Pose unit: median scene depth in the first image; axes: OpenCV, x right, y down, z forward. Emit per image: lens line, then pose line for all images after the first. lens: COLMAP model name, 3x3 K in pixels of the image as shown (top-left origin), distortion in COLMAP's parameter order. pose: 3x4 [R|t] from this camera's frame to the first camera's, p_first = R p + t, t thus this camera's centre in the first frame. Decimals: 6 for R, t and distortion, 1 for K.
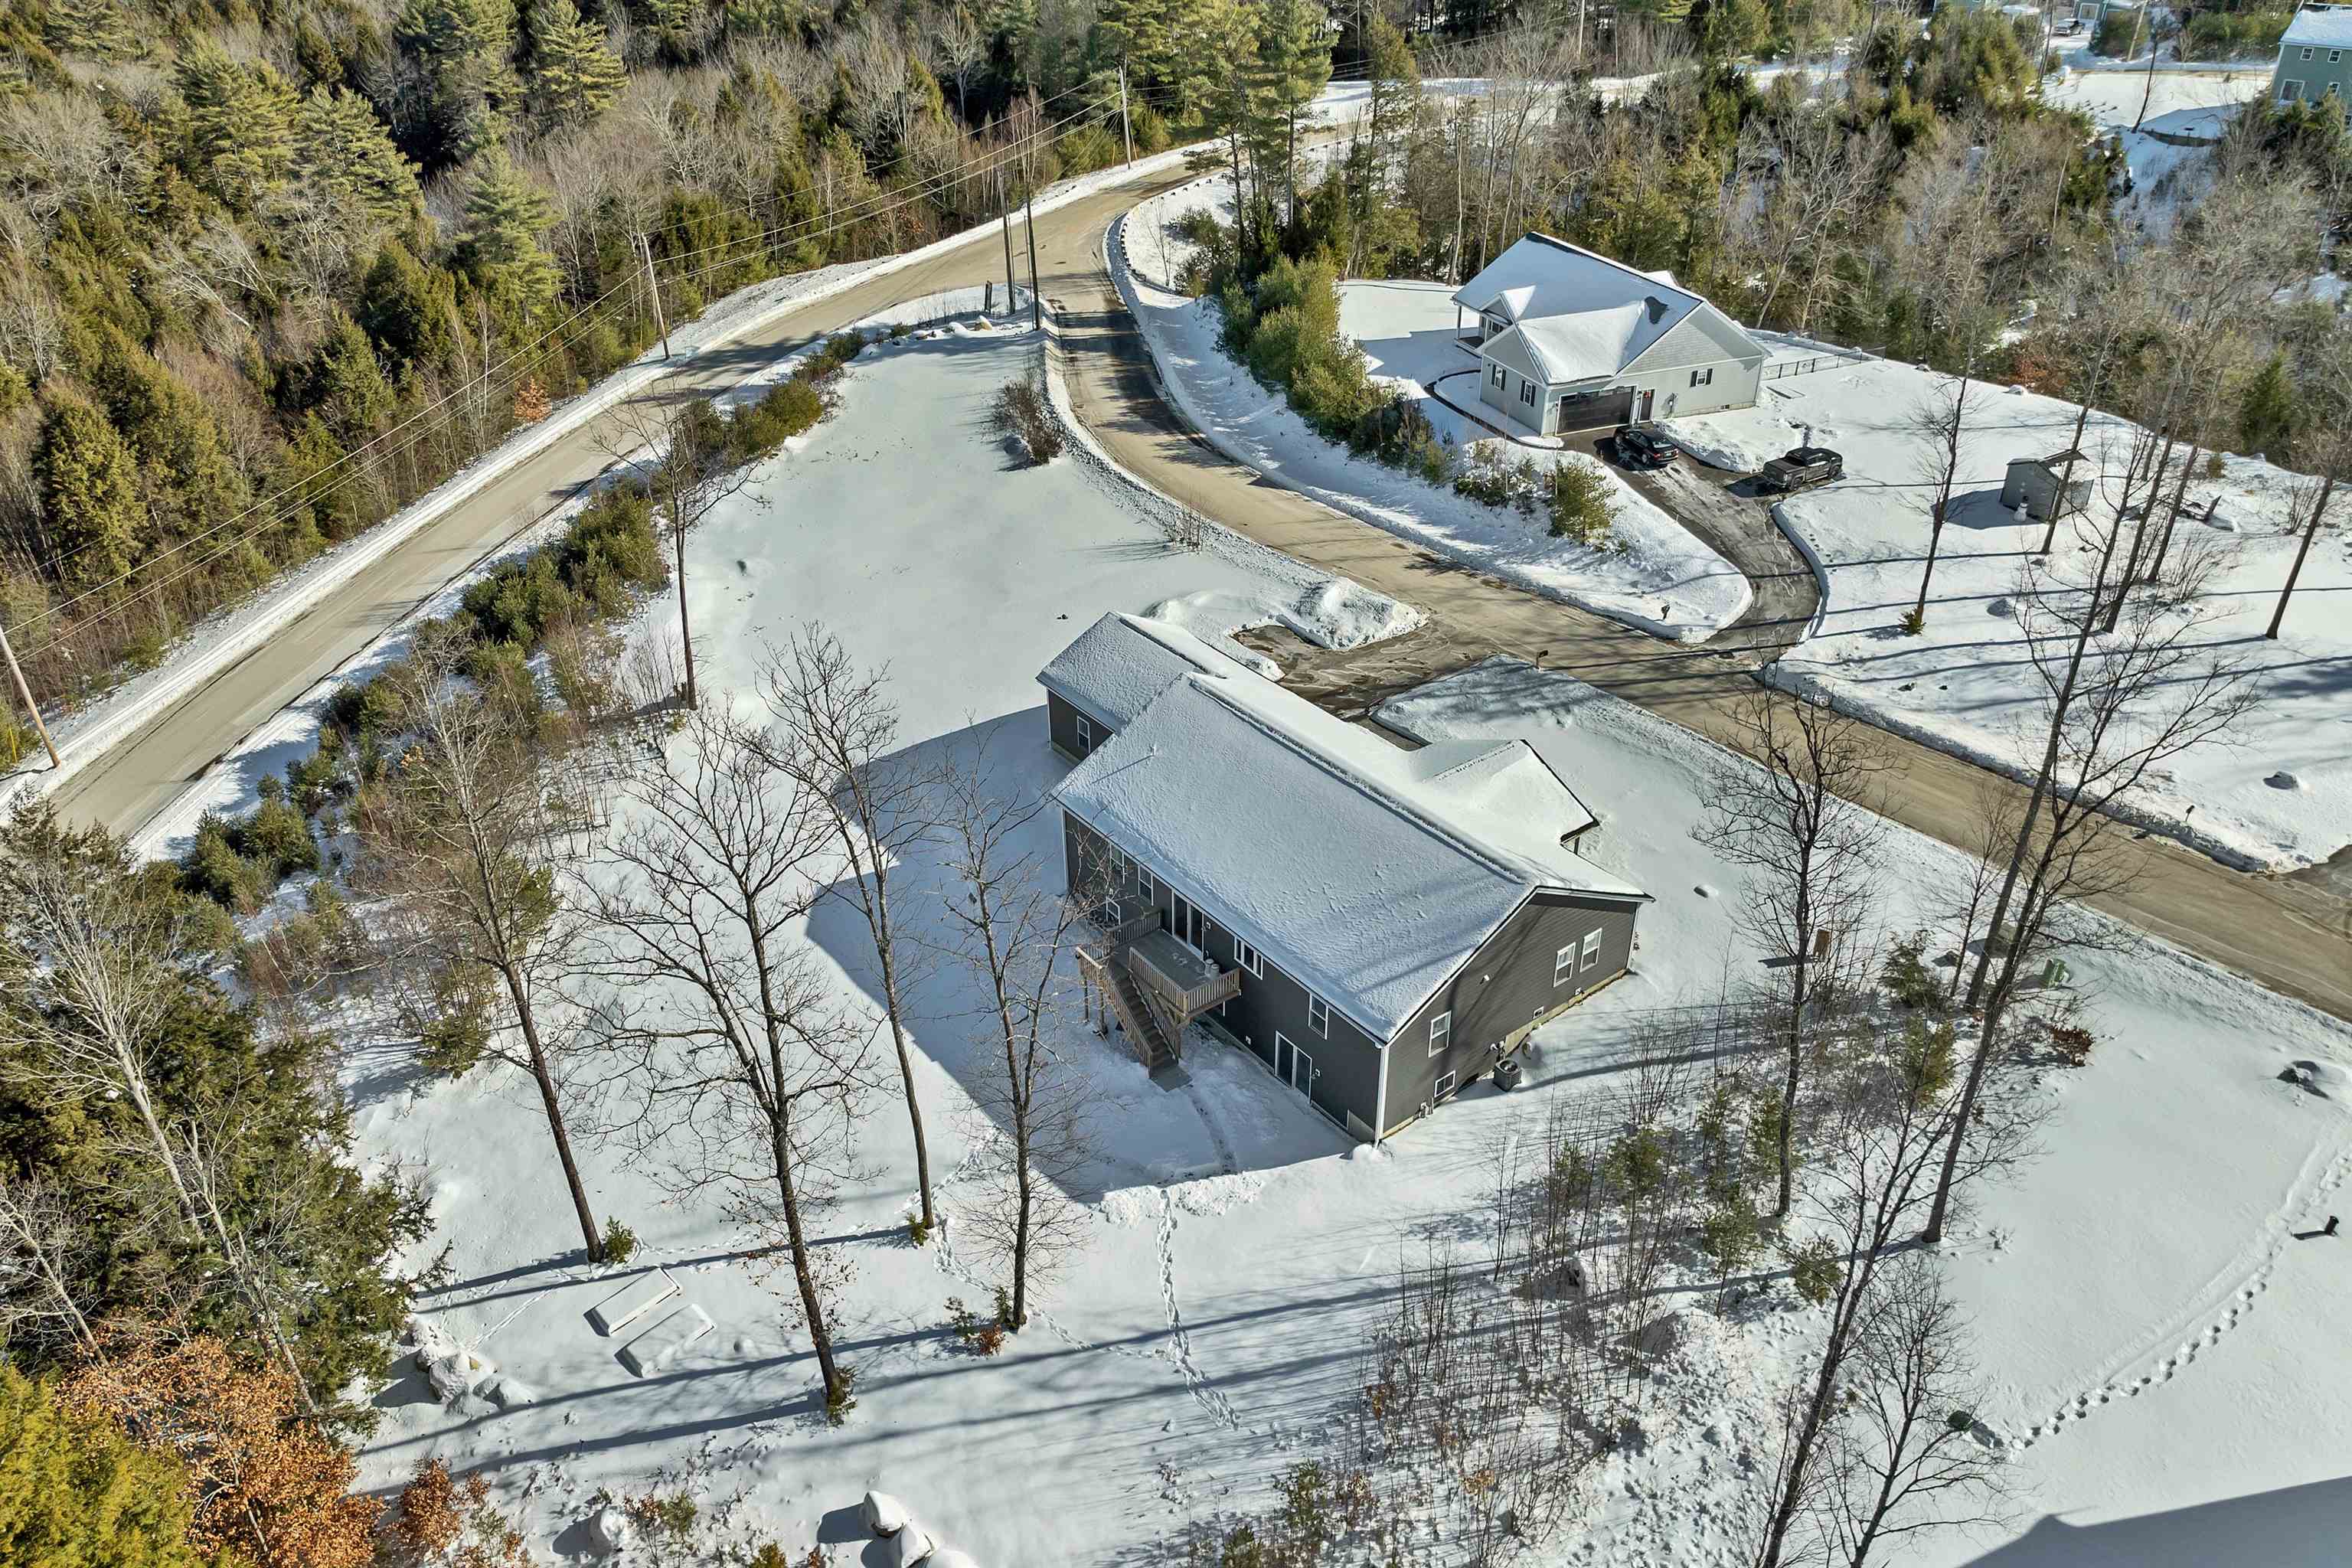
lens RADIAL K [[1681.0, 0, 1176.0], [0, 1681.0, 784.0], [0, 0, 1]] dist [-0.036326, 0.002755]
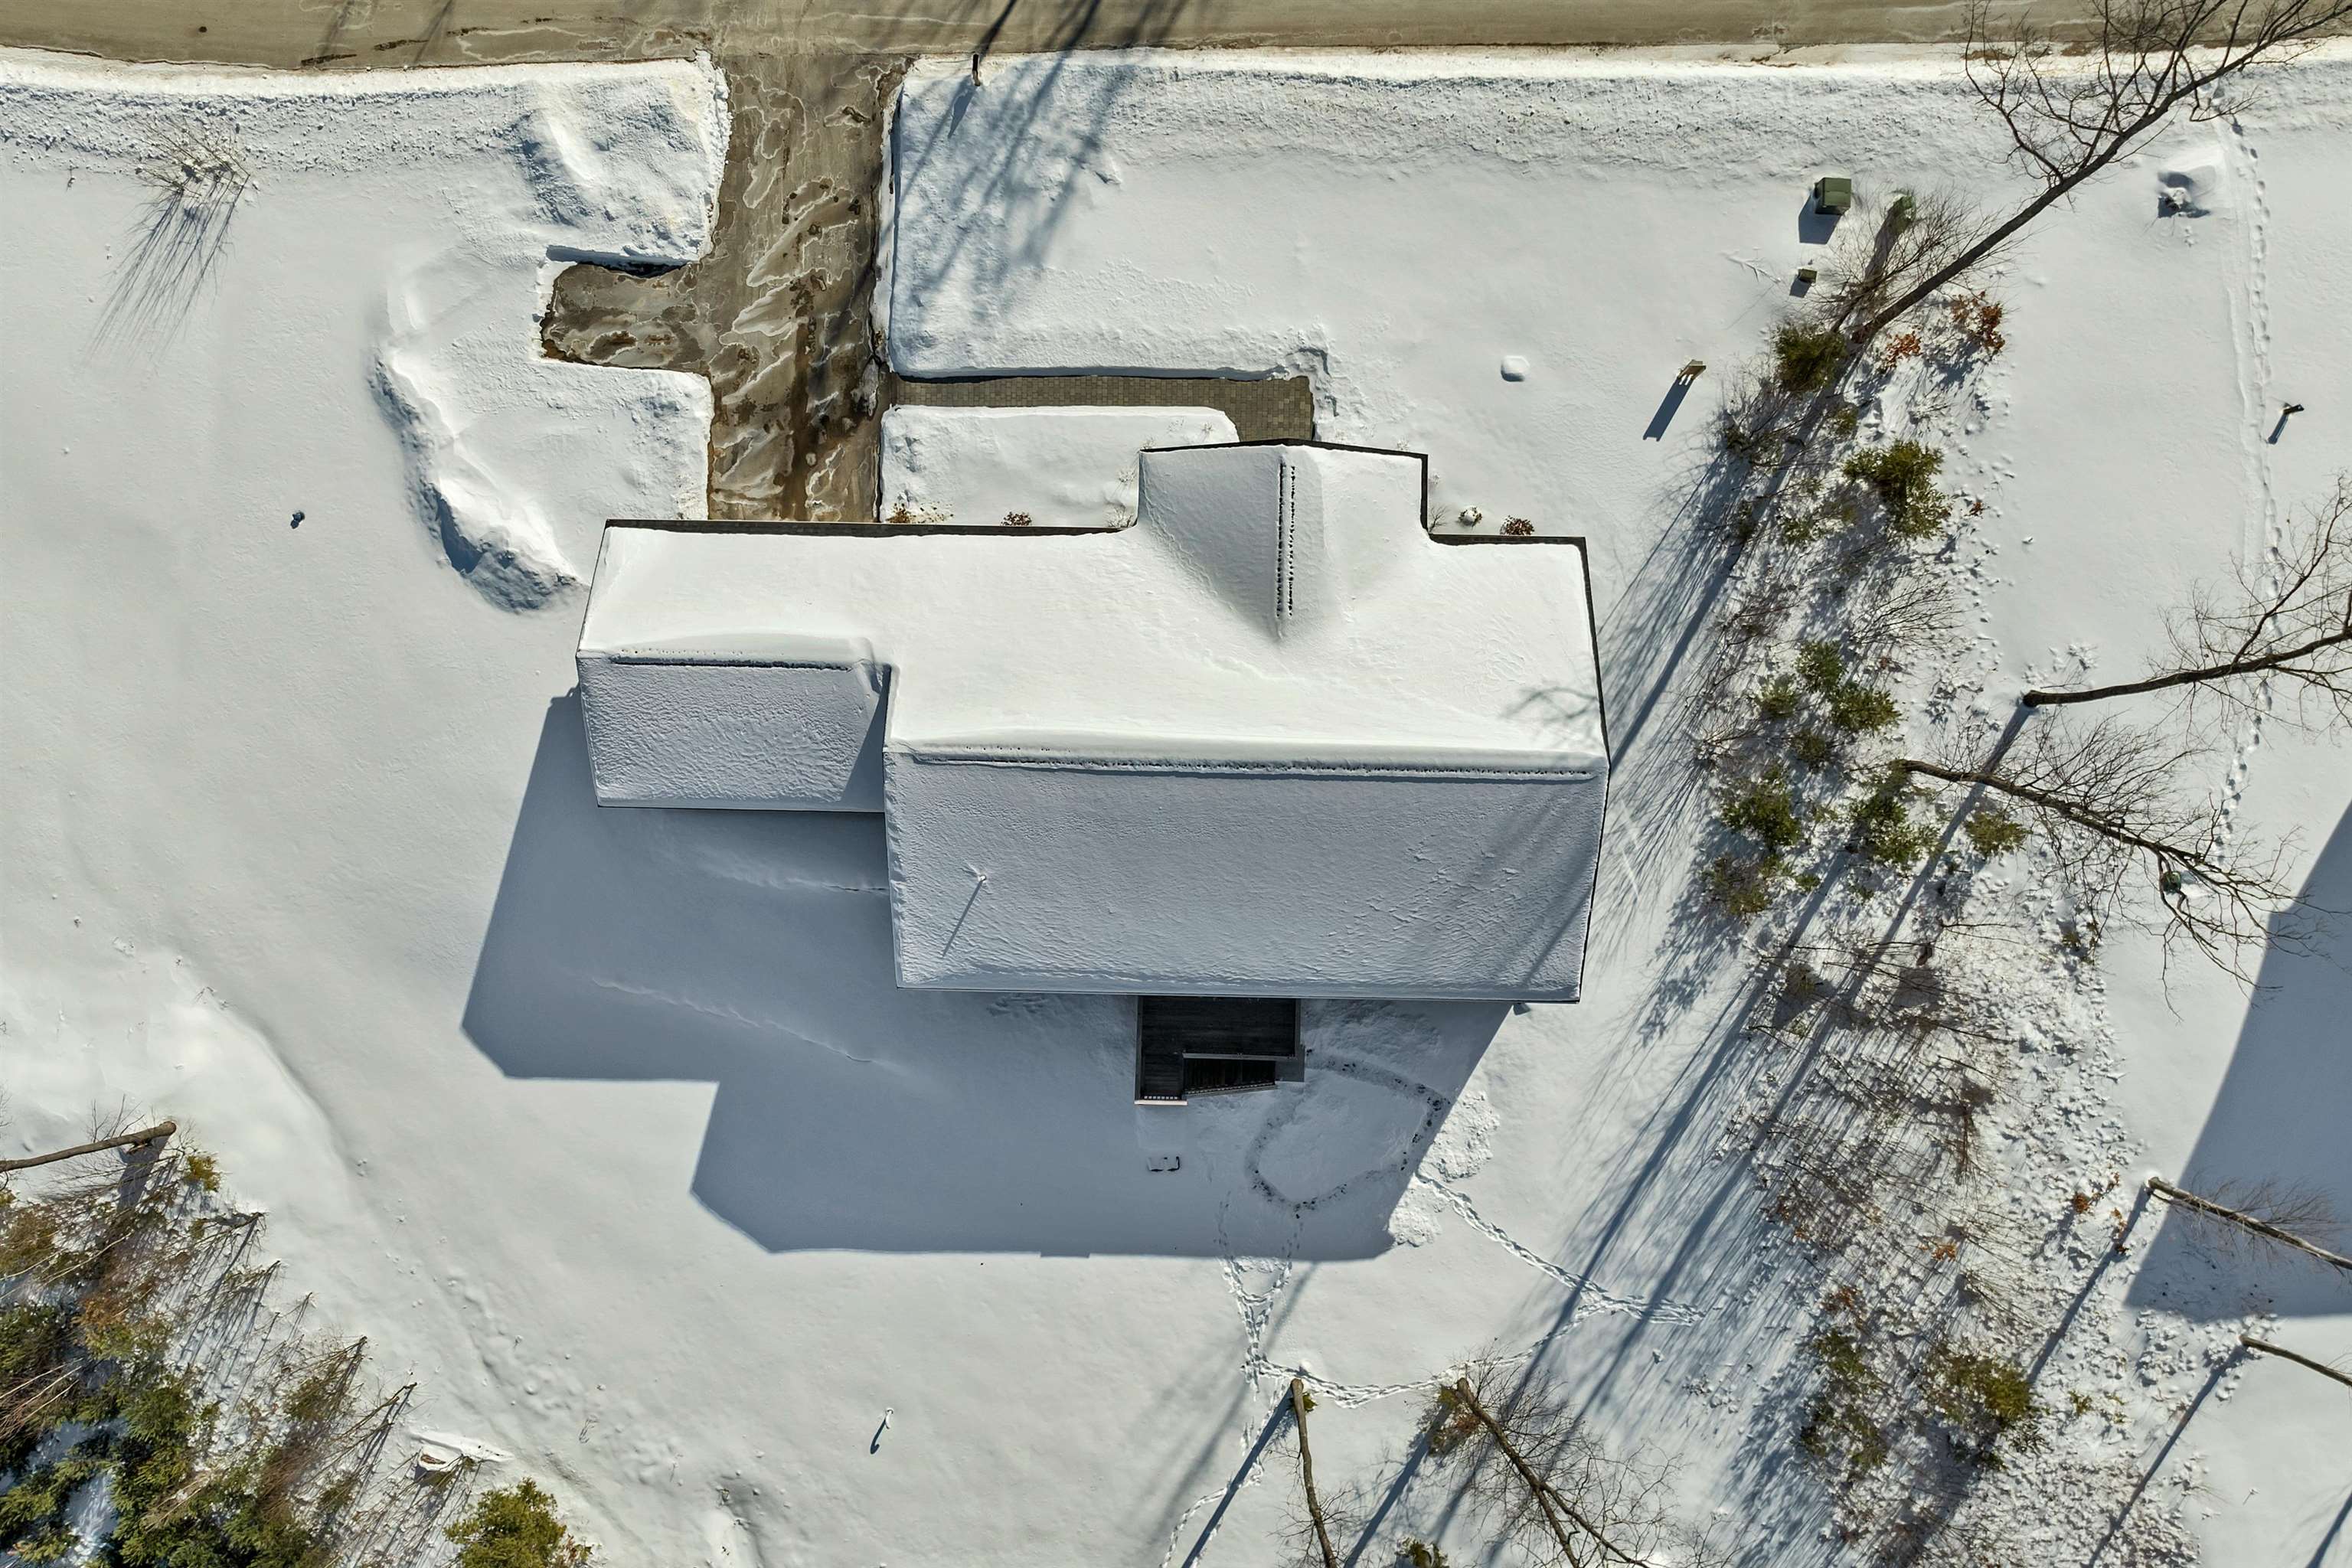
lens RADIAL K [[1667.3, 0, 1176.0], [0, 1667.3, 784.0], [0, 0, 1]] dist [-0.038536, 0.000209]
pose [[0.619545, -0.784752, 0.018133, 0.042687], [0.407121, 0.340992, 0.847335, -0.453112], [-0.671131, -0.517580, 0.530749, 0.464401]]
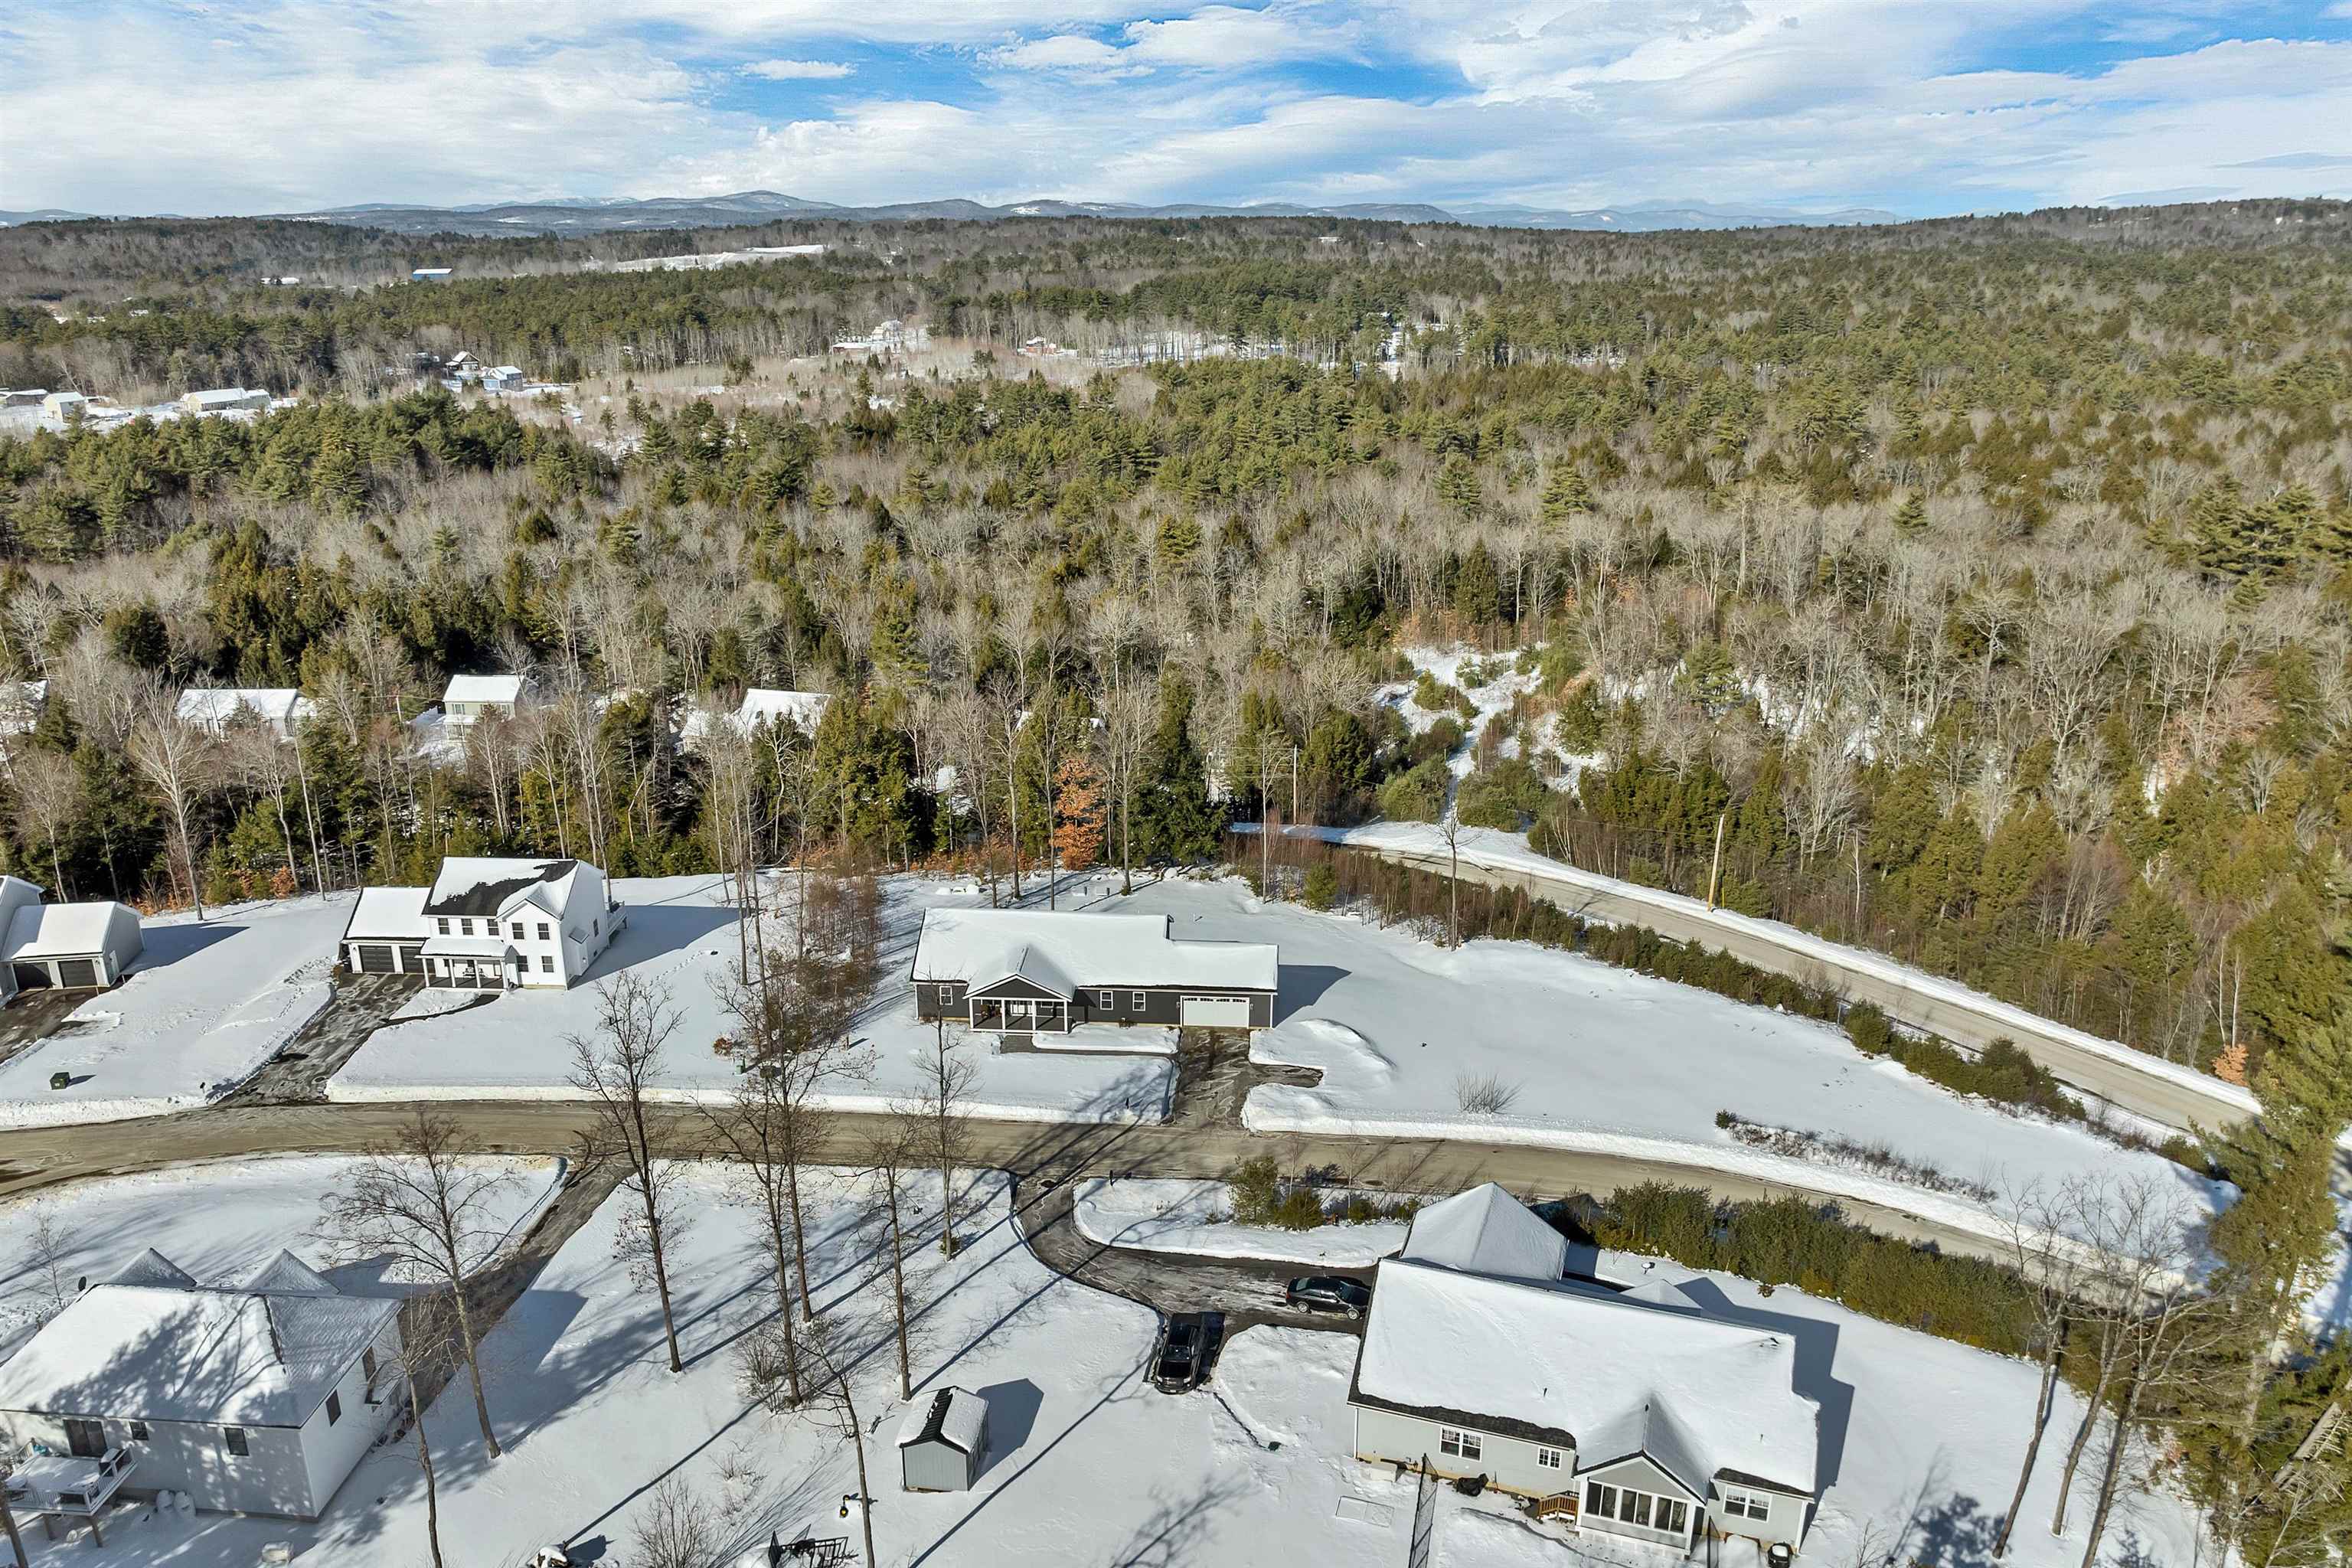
lens RADIAL K [[1675.0, 0, 1183.1], [0, 1675.0, 787.7], [0, 0, 1]] dist [-0.023914, 0.003046]
pose [[-0.649622, 0.252653, -0.717048, 1.079186], [-0.390272, 0.698586, 0.599721, -1.073873], [0.652441, 0.669436, -0.355213, 1.289774]]
